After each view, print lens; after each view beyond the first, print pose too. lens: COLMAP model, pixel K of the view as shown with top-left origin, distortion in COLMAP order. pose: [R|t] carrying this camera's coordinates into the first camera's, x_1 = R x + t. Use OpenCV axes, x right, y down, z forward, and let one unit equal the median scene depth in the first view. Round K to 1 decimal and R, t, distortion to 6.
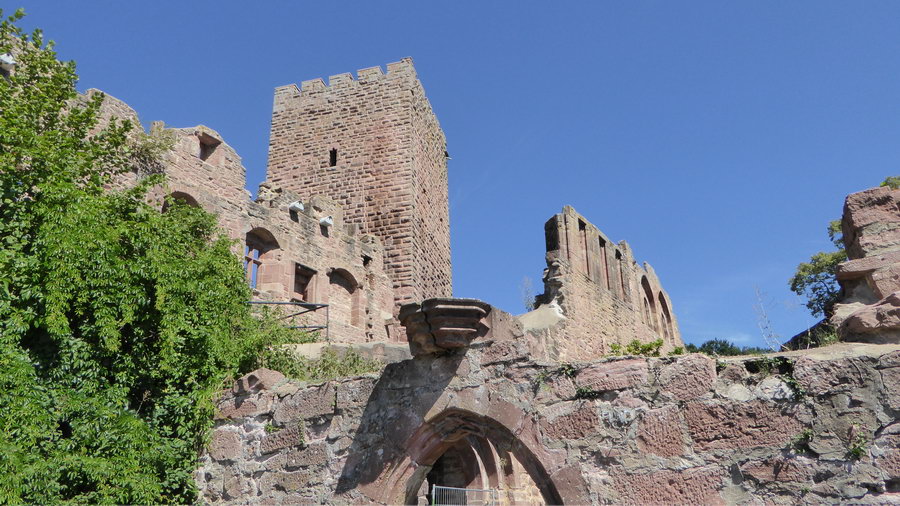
lens RADIAL K [[637.3, 0, 449.0], [0, 637.3, 255.1], [0, 0, 1]] dist [-0.041804, 0.008027]
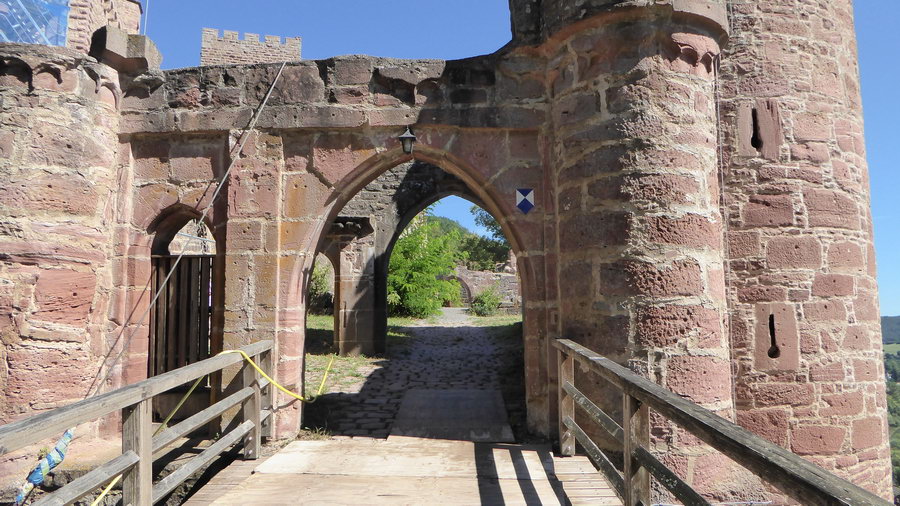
lens RADIAL K [[637.3, 0, 450.6], [0, 637.3, 255.1], [0, 0, 1]] dist [-0.041804, 0.008027]
pose [[0.850804, 0.096053, 0.516629, -0.528245], [-0.225228, 0.954924, 0.193373, -0.188078], [-0.474768, -0.280882, 0.834087, -0.677866]]
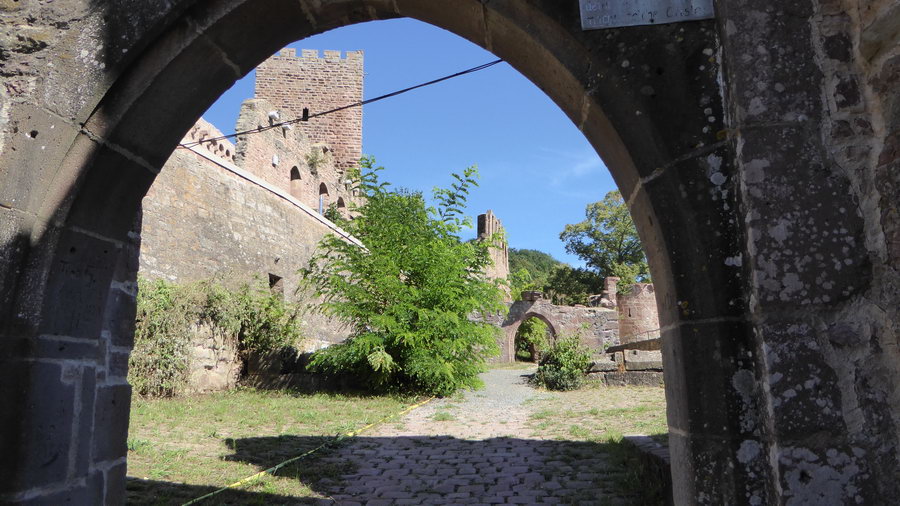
lens RADIAL K [[637.3, 0, 453.7], [0, 637.3, 253.2], [0, 0, 1]] dist [-0.041804, 0.008027]
pose [[0.917656, 0.101042, 0.384315, -0.393901], [-0.175891, 0.970513, 0.164824, -0.143615], [-0.356329, -0.218849, 0.908369, -0.501909]]
